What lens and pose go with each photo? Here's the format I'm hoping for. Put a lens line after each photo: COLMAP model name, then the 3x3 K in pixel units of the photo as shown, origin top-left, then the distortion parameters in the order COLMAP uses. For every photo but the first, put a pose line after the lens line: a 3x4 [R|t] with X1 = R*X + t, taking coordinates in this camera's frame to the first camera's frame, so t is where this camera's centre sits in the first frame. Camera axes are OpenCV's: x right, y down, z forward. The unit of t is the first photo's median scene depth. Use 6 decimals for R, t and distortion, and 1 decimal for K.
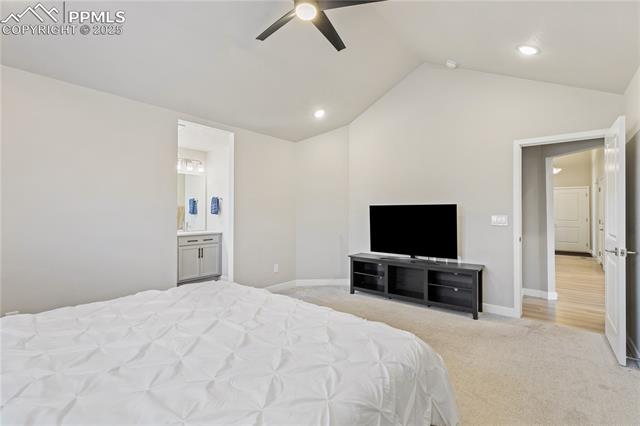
lens RADIAL K [[288.8, 0, 319.9], [0, 288.8, 211.2], [0, 0, 1]] dist [0.008322, 0.000128]
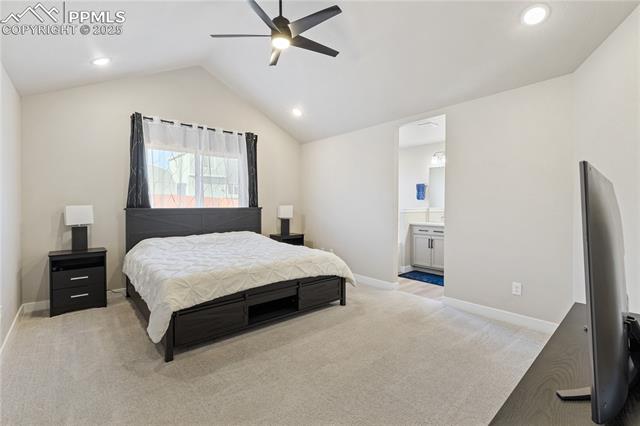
lens RADIAL K [[288.8, 0, 318.7], [0, 288.8, 208.9], [0, 0, 1]] dist [0.008322, 0.000128]
pose [[-0.160269, 0.013476, -0.986981, 0.625514], [0.009110, 0.999884, 0.012173, 0.005301], [0.987031, -0.007040, -0.160373, 0.733951]]
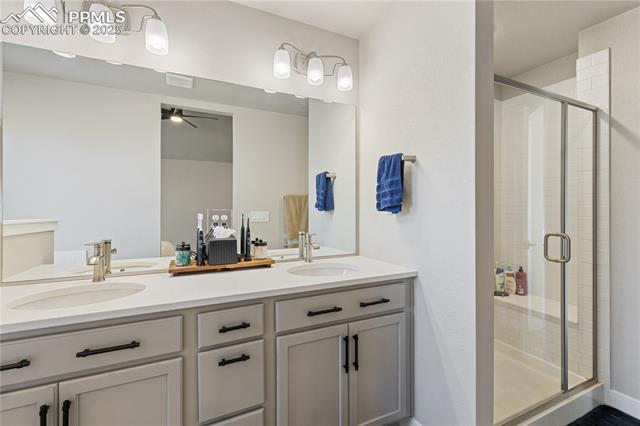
lens RADIAL K [[288.8, 0, 319.2], [0, 288.8, 210.2], [0, 0, 1]] dist [0.008322, 0.000128]
pose [[0.908322, -0.000182, -0.418272, -0.307784], [0.005516, 0.999918, 0.011544, 0.005123], [0.418236, -0.012793, 0.908248, 0.700848]]
